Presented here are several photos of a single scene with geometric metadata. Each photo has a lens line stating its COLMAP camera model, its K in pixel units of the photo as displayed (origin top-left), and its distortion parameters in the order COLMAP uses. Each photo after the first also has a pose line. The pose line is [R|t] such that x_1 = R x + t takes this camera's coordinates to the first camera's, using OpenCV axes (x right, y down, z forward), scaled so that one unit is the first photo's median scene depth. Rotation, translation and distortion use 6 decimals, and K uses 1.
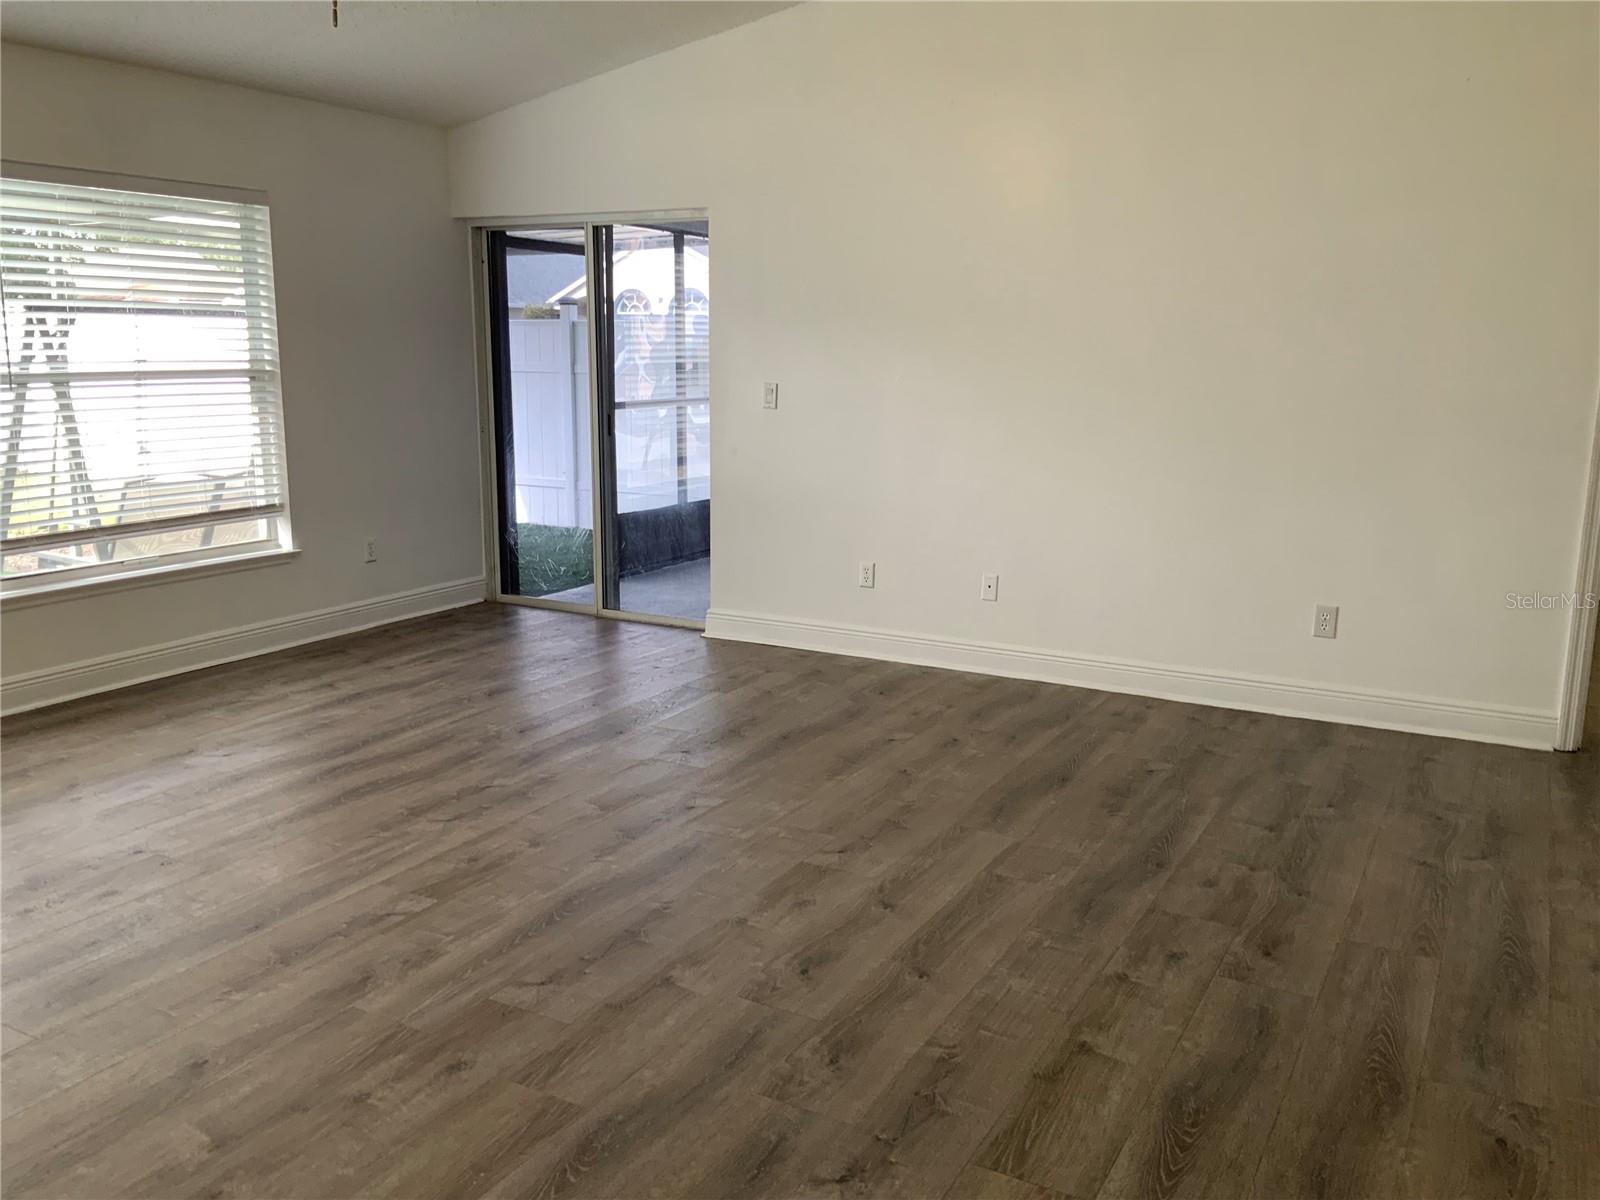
lens RADIAL K [[1339.4, 0, 798.8], [0, 1339.4, 598.0], [0, 0, 1]] dist [0.034595, -0.034717]
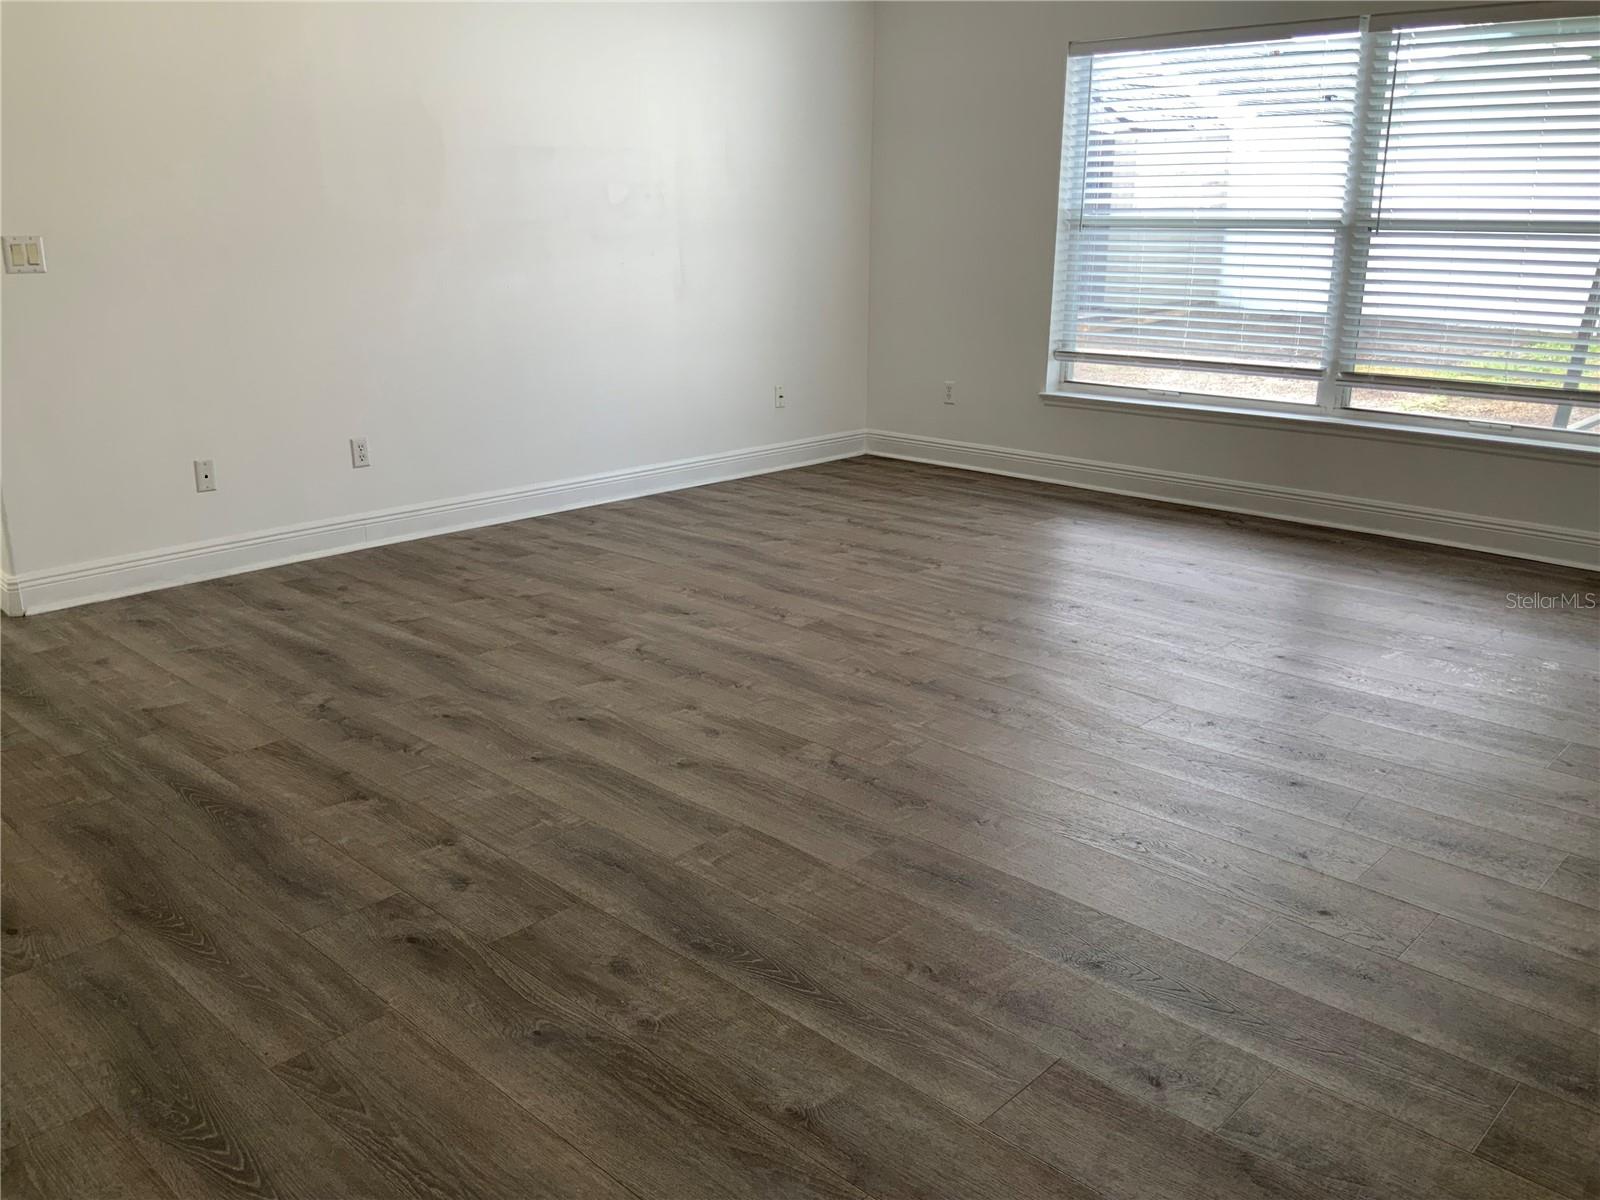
lens RADIAL K [[1339.4, 0, 801.2], [0, 1339.4, 602.8], [0, 0, 1]] dist [0.034595, -0.034717]
pose [[-0.259011, 0.265418, -0.928691, 0.970139], [-0.186995, 0.929532, 0.317811, -0.215712], [0.947600, 0.255977, -0.191127, 1.314295]]
